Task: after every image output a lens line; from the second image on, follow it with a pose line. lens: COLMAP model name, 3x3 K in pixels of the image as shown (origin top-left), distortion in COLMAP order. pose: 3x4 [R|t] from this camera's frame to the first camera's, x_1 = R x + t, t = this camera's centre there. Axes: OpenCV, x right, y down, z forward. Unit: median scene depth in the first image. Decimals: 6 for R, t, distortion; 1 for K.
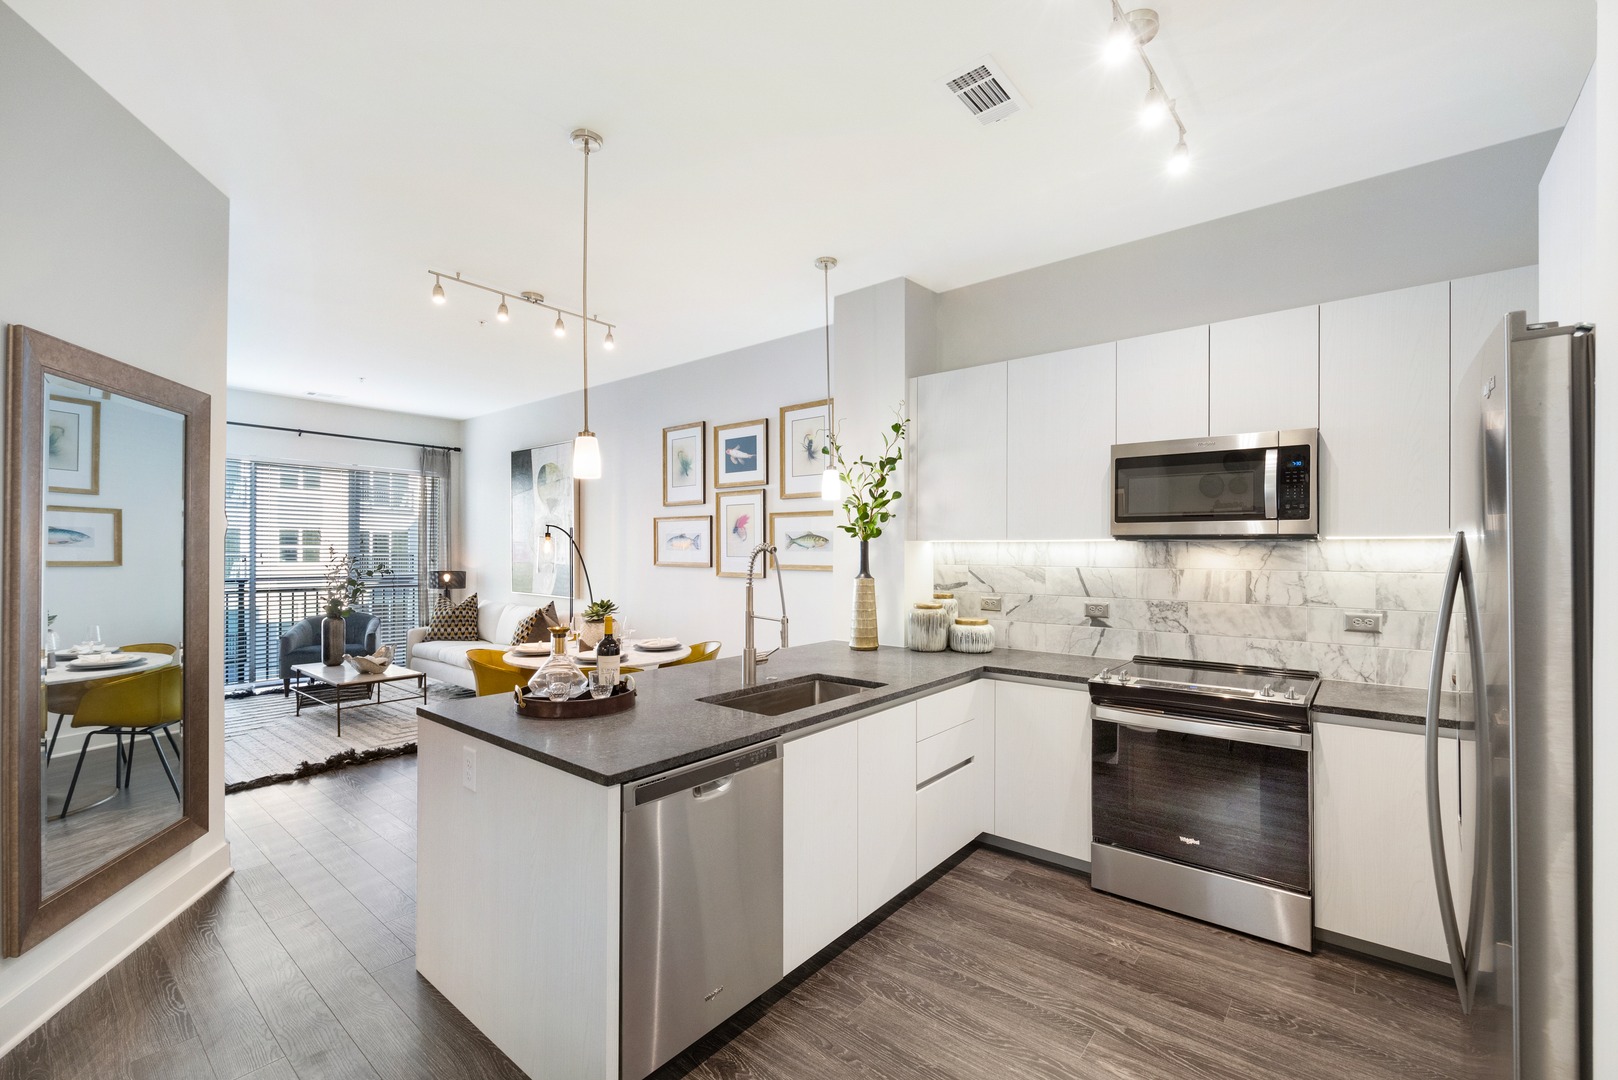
lens RADIAL K [[686.9, 0, 807.6], [0, 686.9, 545.3], [0, 0, 1]] dist [-0.004814, -0.000218]
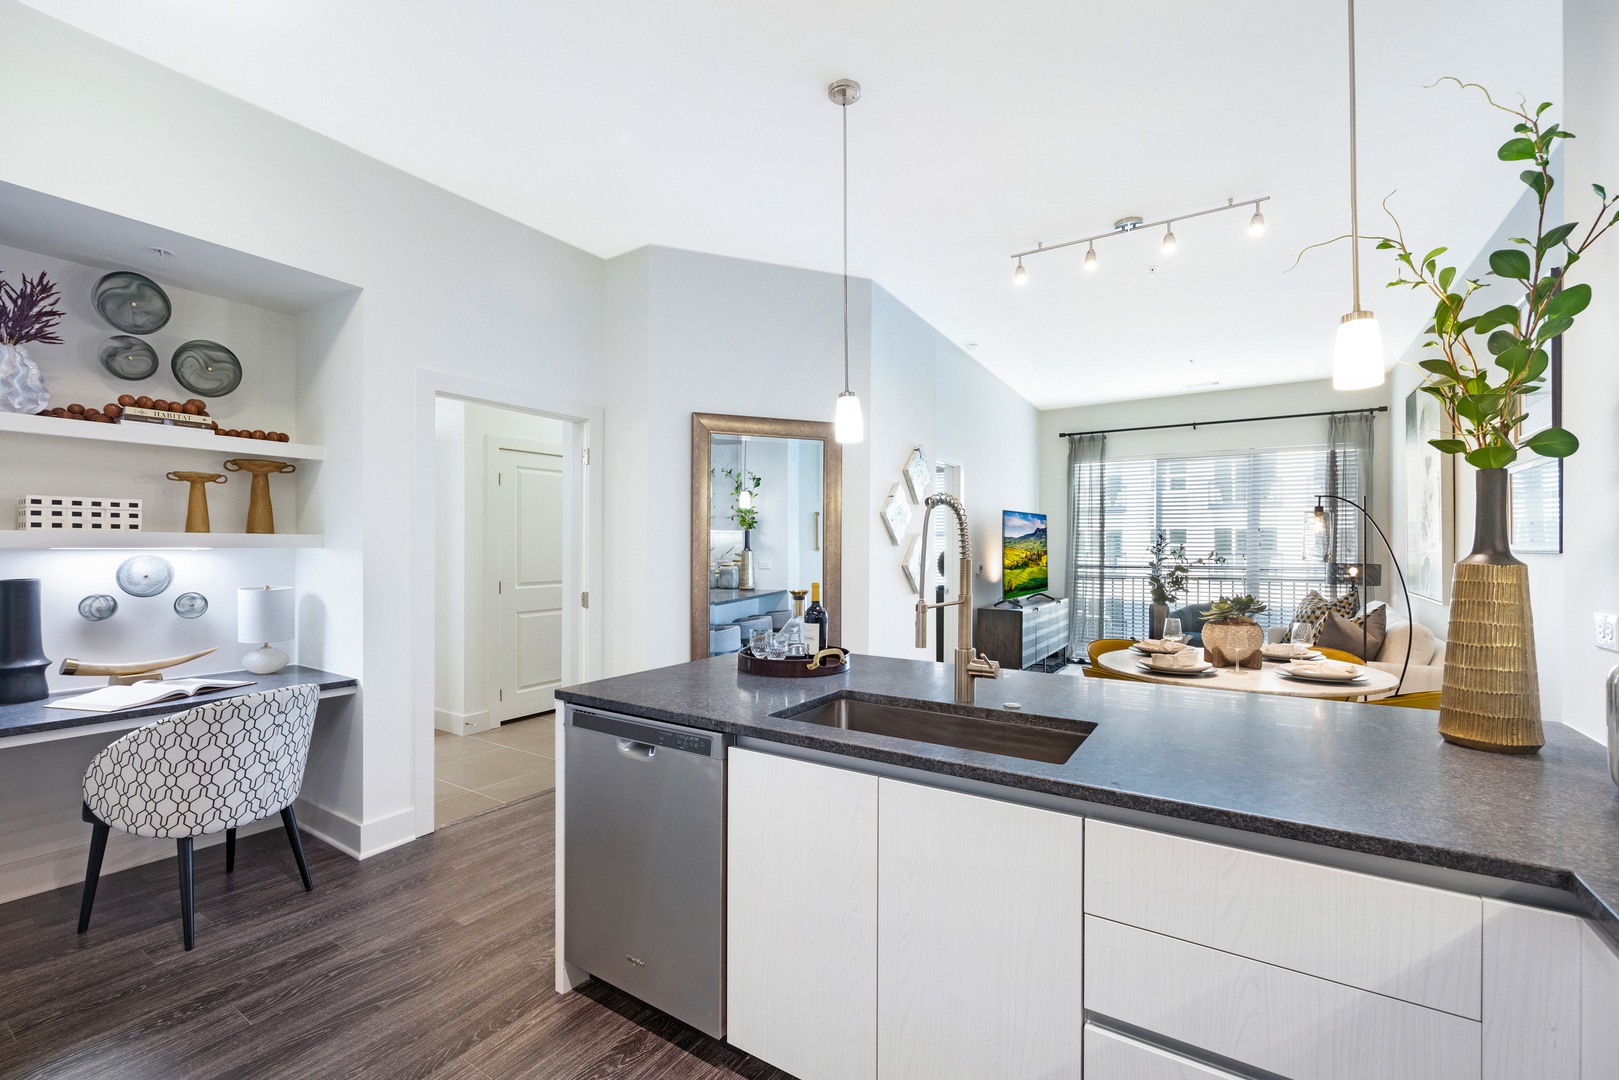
lens RADIAL K [[687.4, 0, 807.1], [0, 687.4, 549.0], [0, 0, 1]] dist [-0.004814, -0.000218]
pose [[0.108172, -0.002763, -0.994128, 0.426573], [0.006645, 0.999976, -0.002057, 0.038017], [0.994110, -0.006383, 0.108188, 0.570156]]
